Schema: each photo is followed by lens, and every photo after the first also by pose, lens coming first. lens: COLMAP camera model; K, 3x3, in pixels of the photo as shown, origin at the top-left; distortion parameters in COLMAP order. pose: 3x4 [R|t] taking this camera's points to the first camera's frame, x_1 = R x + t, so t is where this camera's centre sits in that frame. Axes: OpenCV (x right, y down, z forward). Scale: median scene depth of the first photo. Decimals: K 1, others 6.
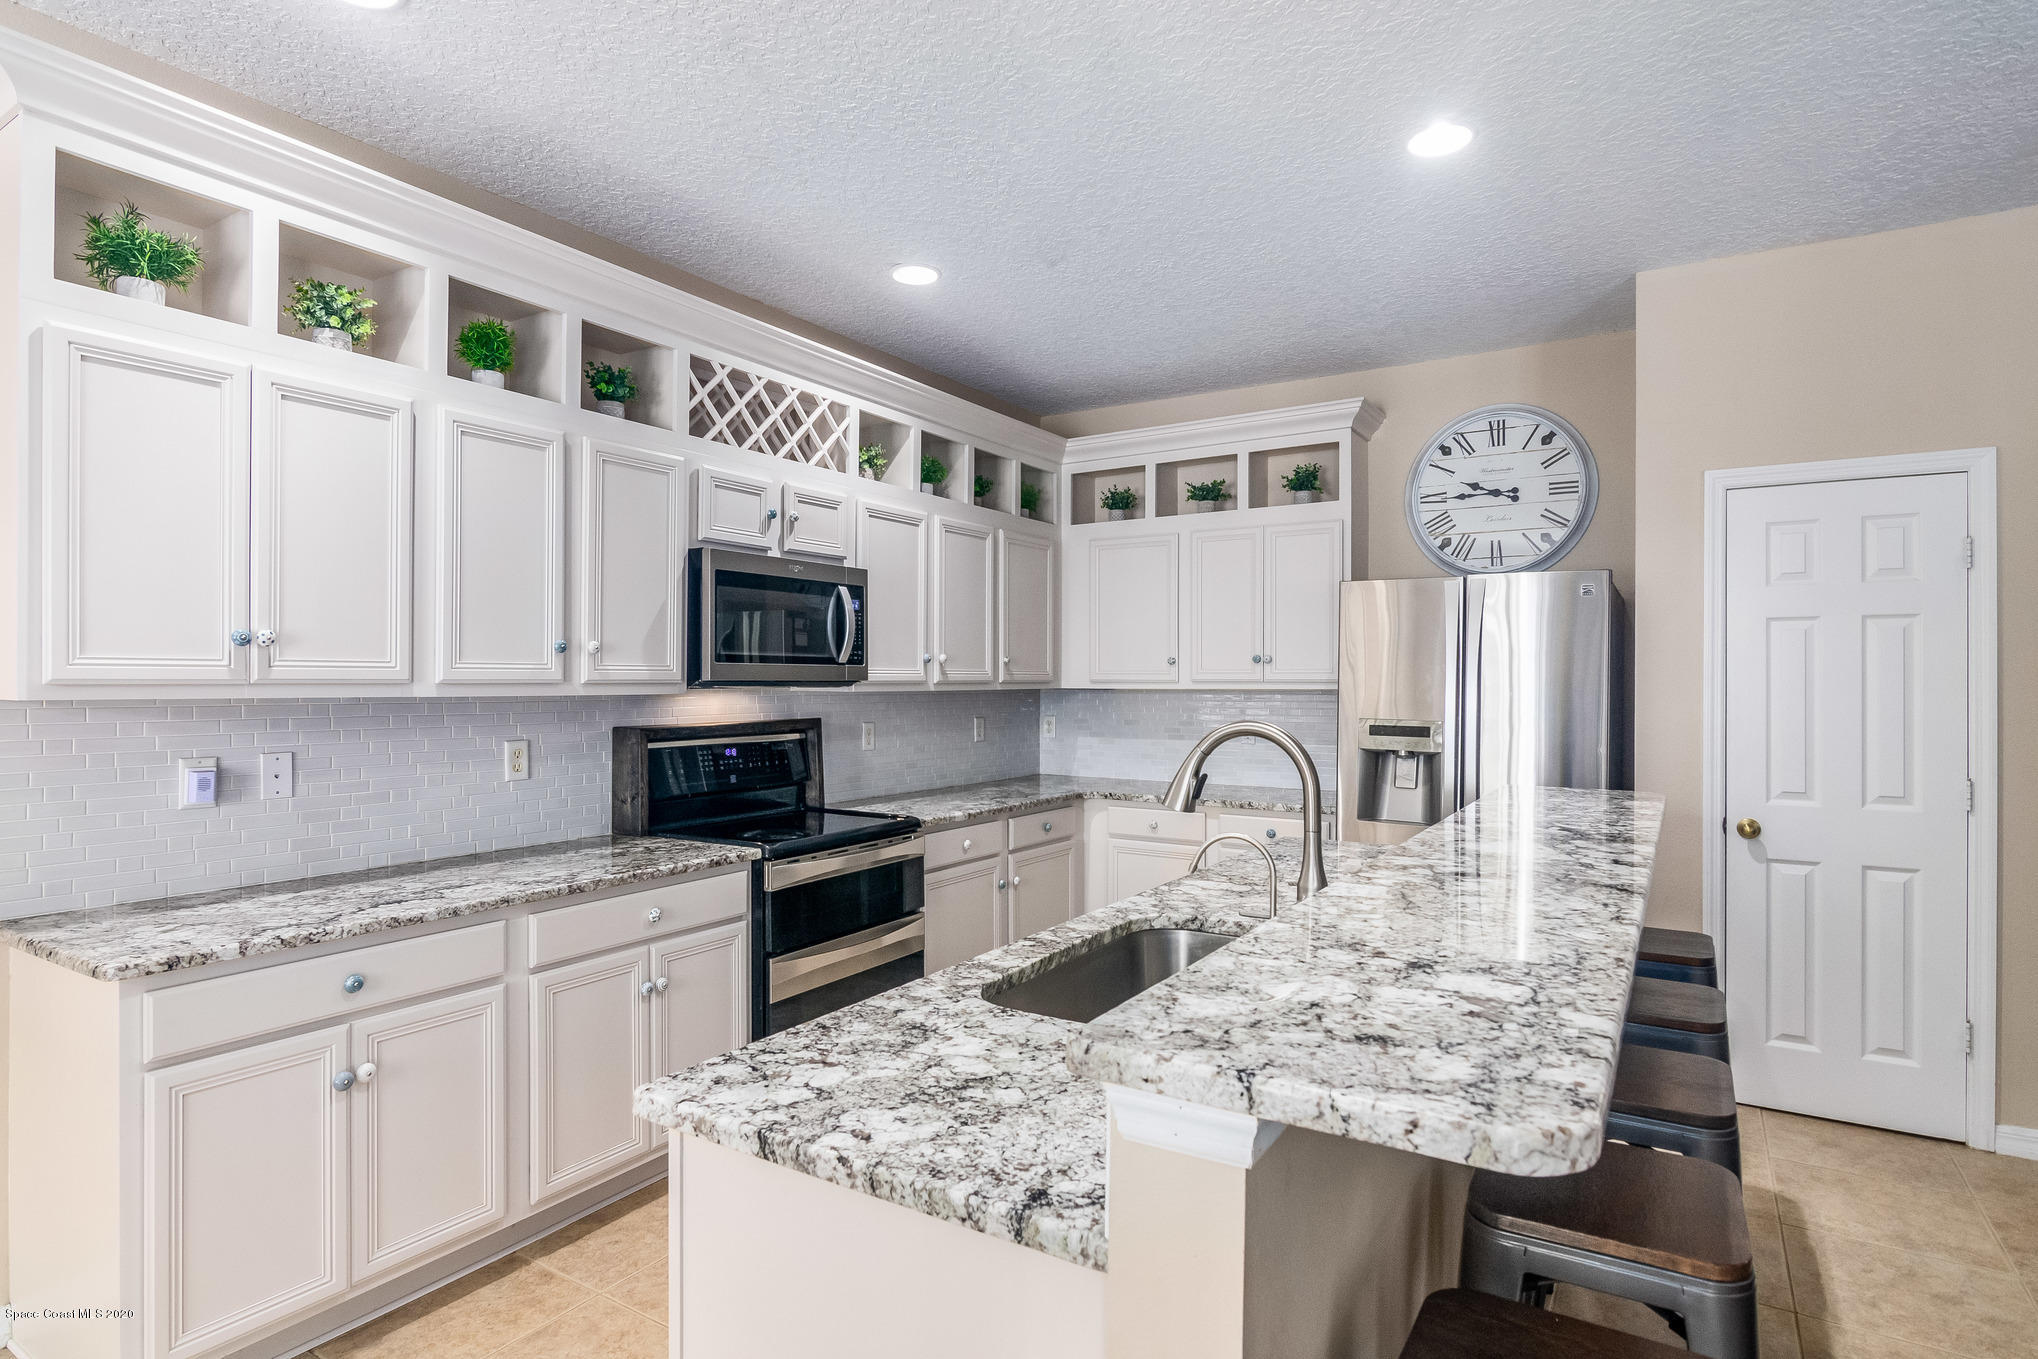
lens RADIAL K [[1065.1, 0, 1019.0], [0, 1065.1, 679.5], [0, 0, 1]] dist [-0.002018, -0.000675]
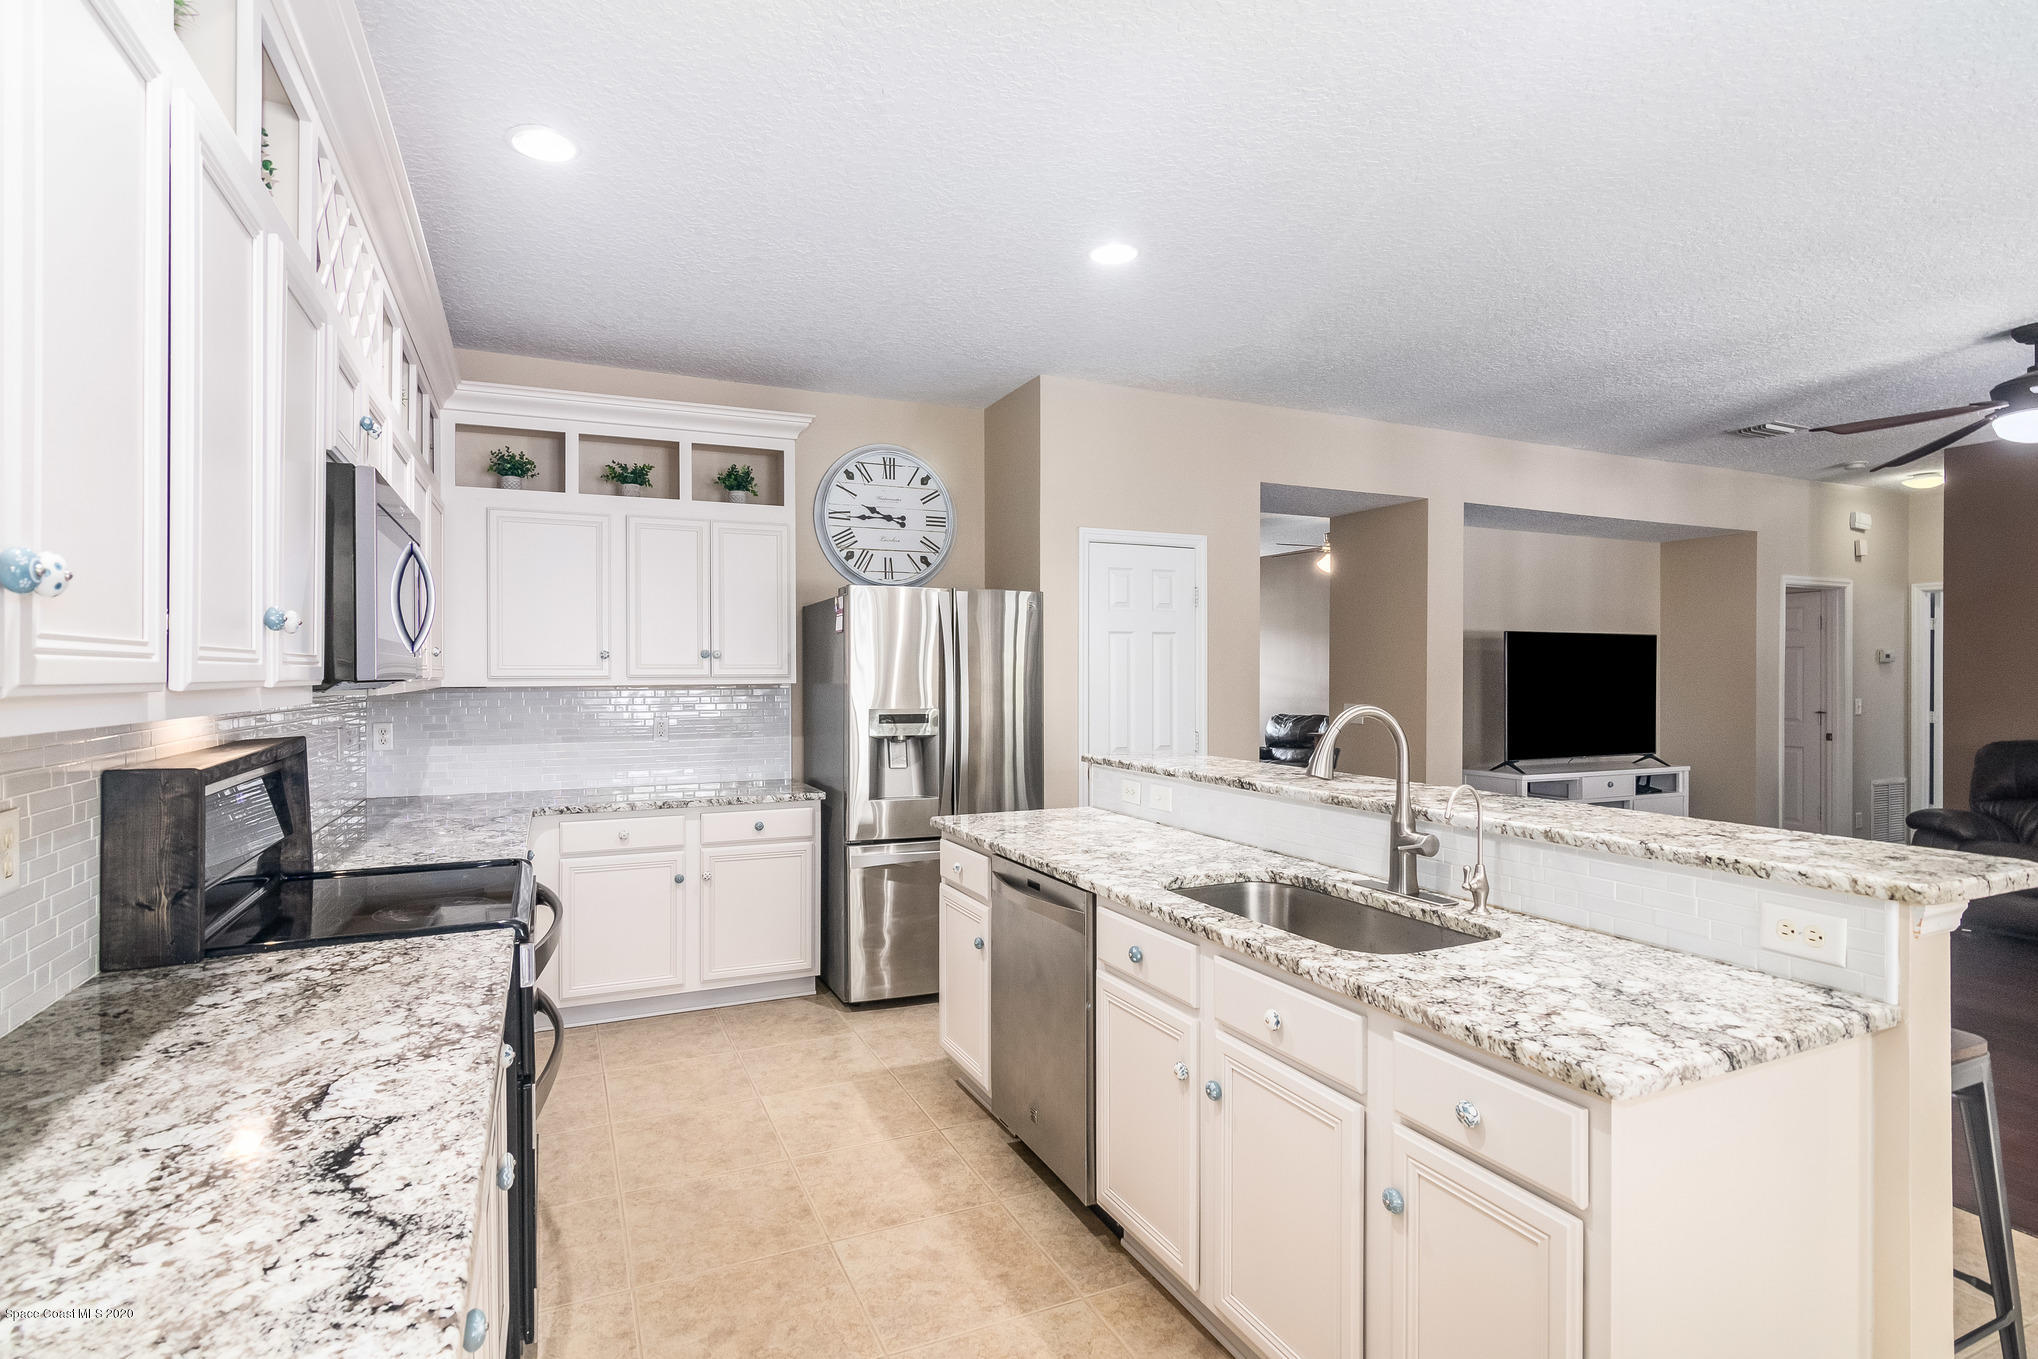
lens RADIAL K [[994.5, 0, 1006.6], [0, 994.5, 684.8], [0, 0, 1]] dist [-0.002954, 0.001458]
pose [[0.550581, -0.013458, 0.834673, -0.476655], [0.004290, 0.999902, 0.013292, -0.002289], [-0.834771, -0.003738, 0.550585, 0.312137]]
